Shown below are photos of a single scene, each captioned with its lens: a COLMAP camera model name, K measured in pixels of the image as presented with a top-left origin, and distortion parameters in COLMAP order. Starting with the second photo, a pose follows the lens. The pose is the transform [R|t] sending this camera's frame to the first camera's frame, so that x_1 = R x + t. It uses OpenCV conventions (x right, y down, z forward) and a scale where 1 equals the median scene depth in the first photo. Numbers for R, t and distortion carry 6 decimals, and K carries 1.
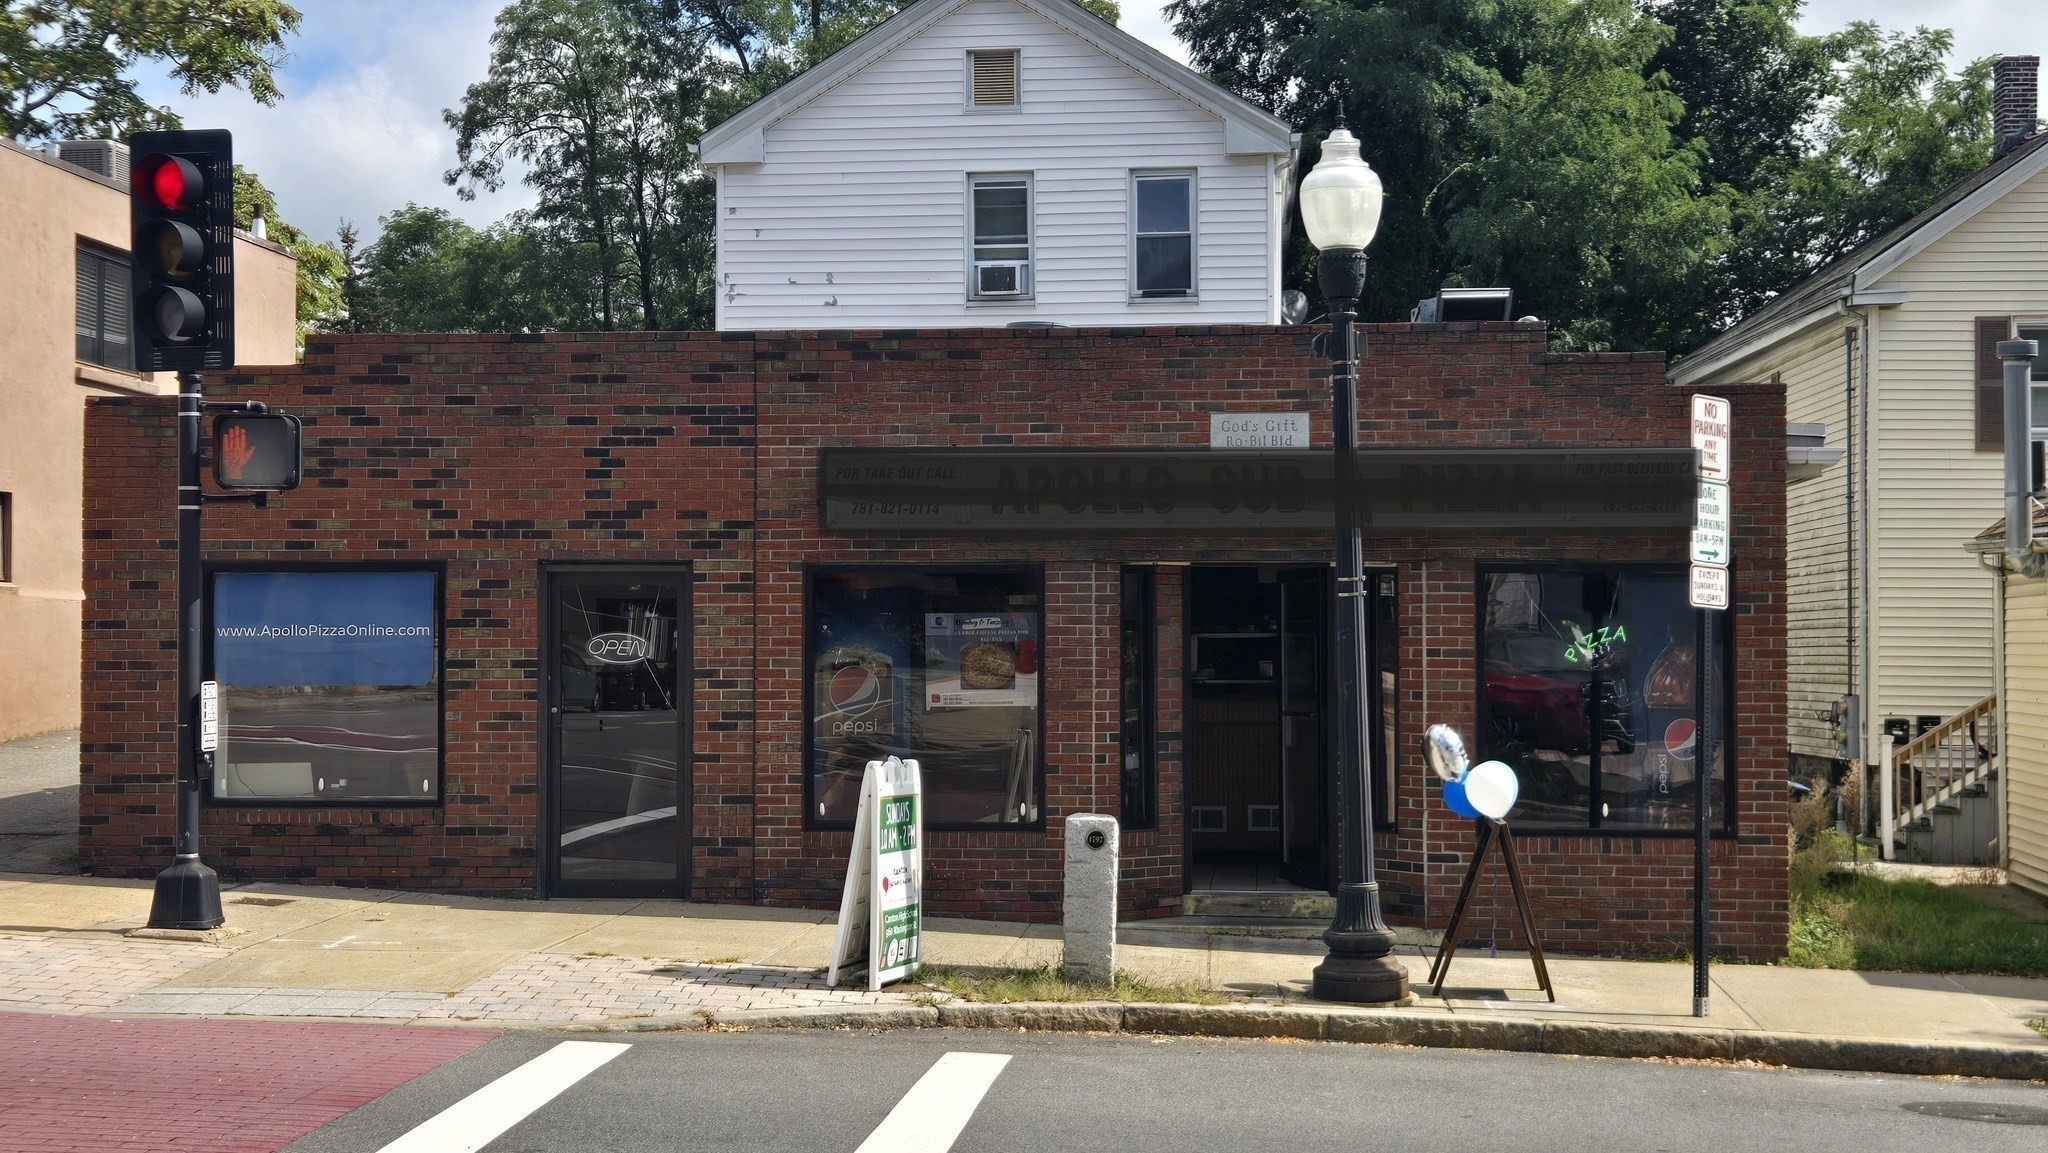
lens RADIAL K [[2718.9, 0, 1023.5], [0, 2718.9, 615.1], [0, 0, 1]] dist [0.156428, -0.457750]
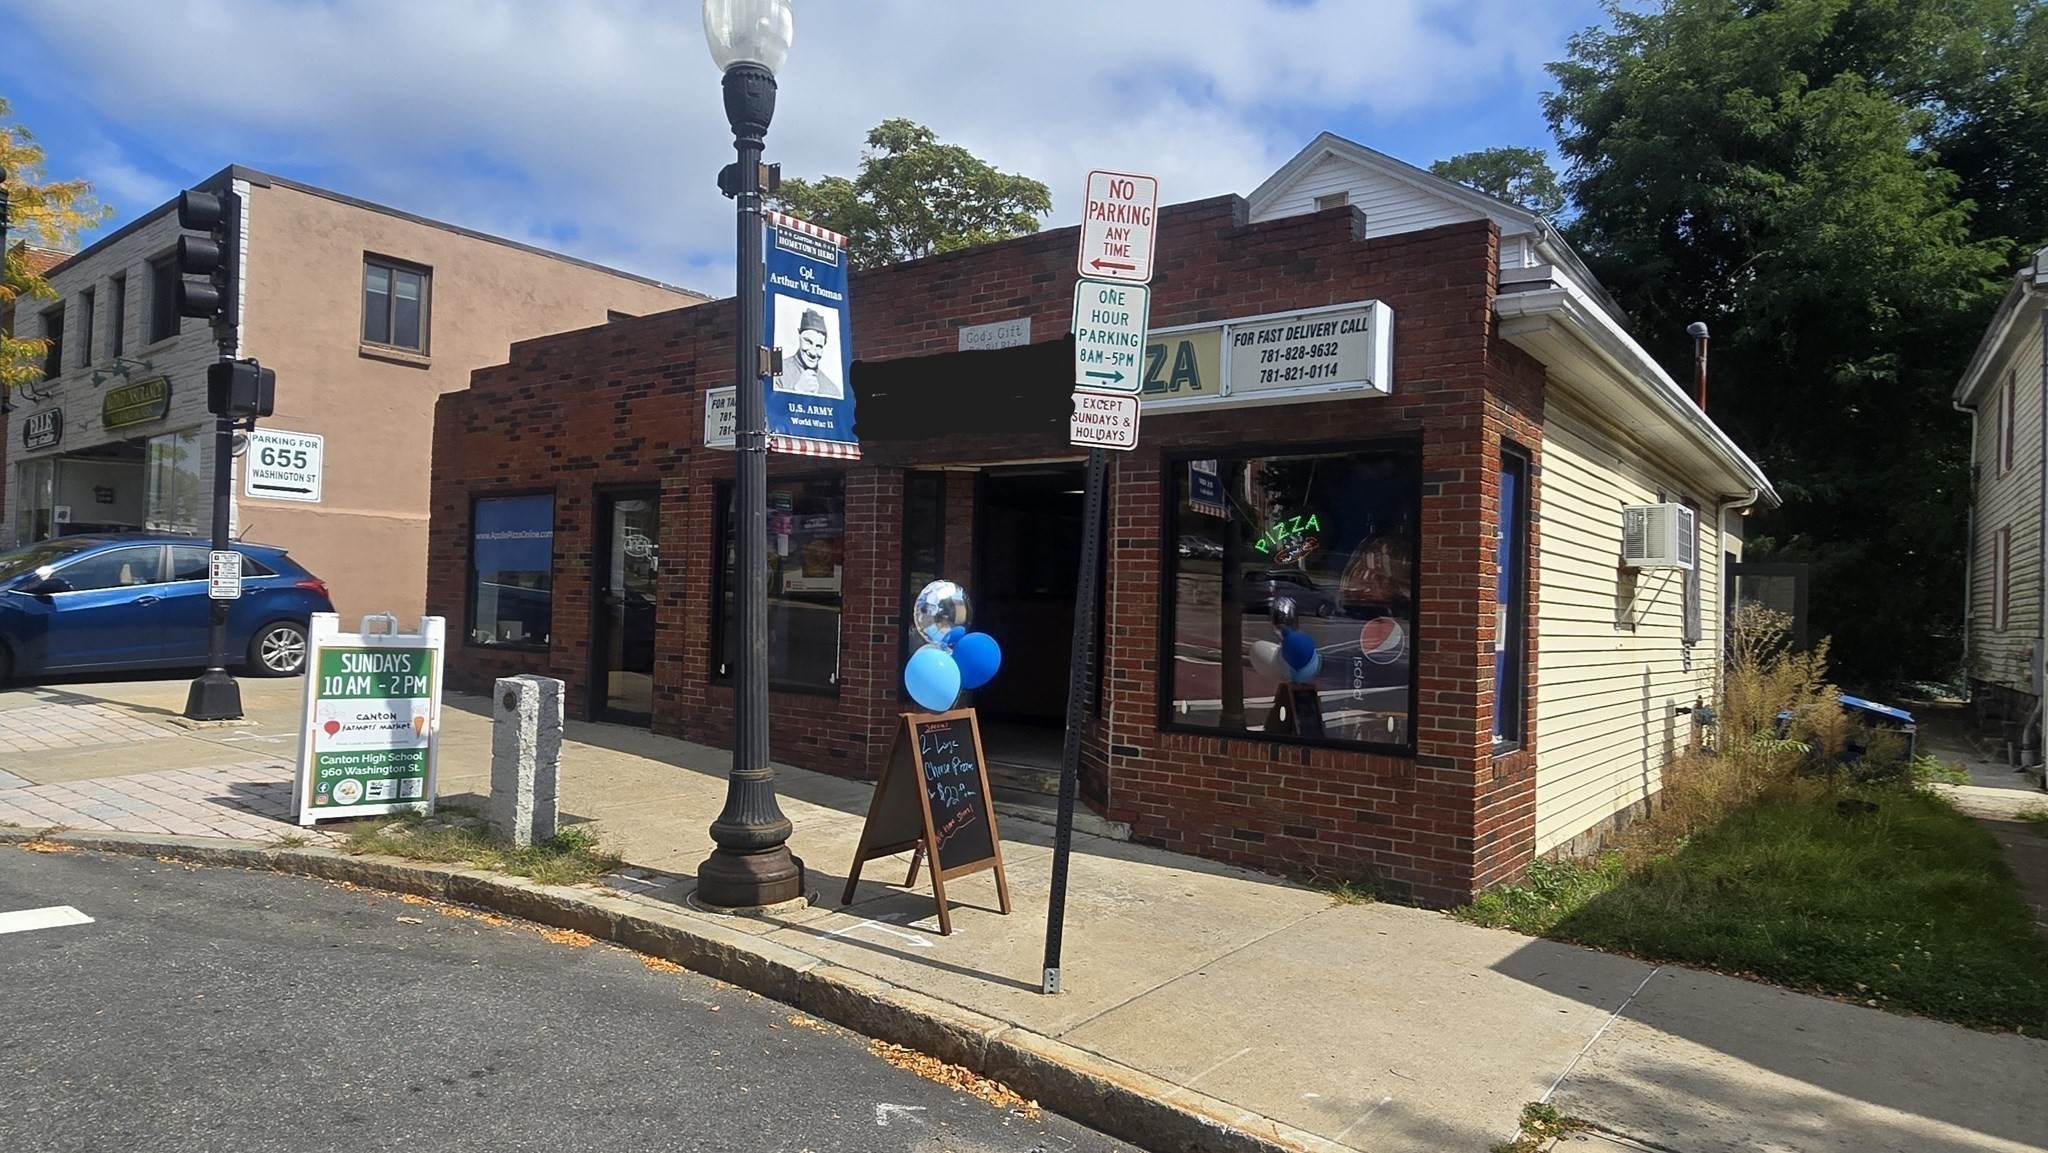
lens RADIAL K [[1199.2, 0, 980.8], [0, 1199.2, 586.0], [0, 0, 1]] dist [-0.013307, 0.017537]
pose [[0.839647, 0.017241, -0.542859, 0.334672], [-0.022178, 0.999751, -0.002552, 0.030636], [0.542680, 0.014183, 0.839820, 0.589086]]
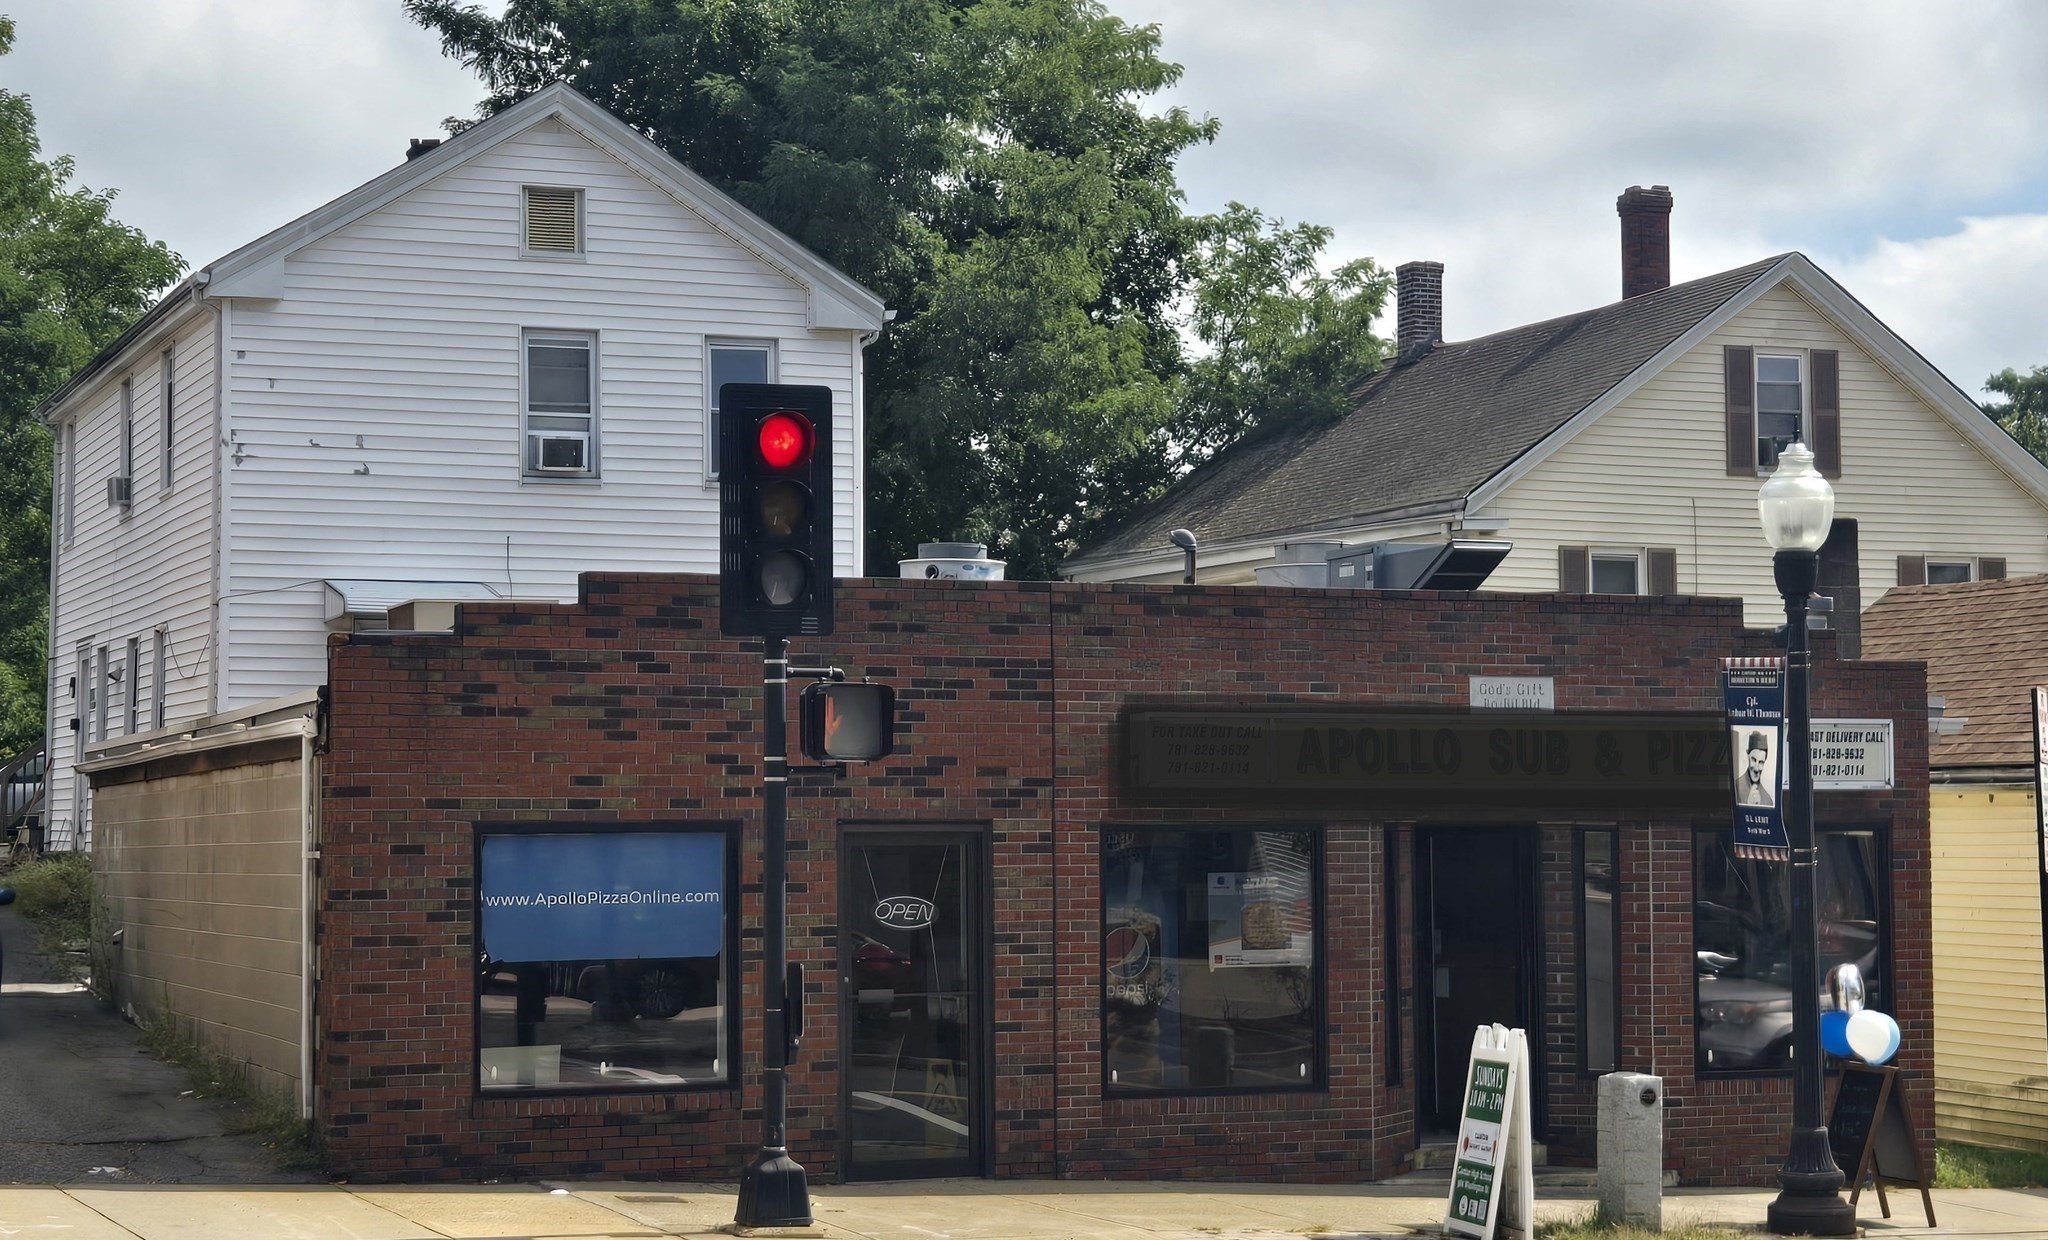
lens RADIAL K [[3570.2, 0, 1022.7], [0, 3570.2, 685.4], [0, 0, 1]] dist [0.233416, -1.516010]
pose [[0.886534, 0.013911, 0.462455, -0.692451], [-0.001178, 0.999613, -0.027811, -0.032363], [-0.462663, 0.024111, 0.886206, -0.116337]]
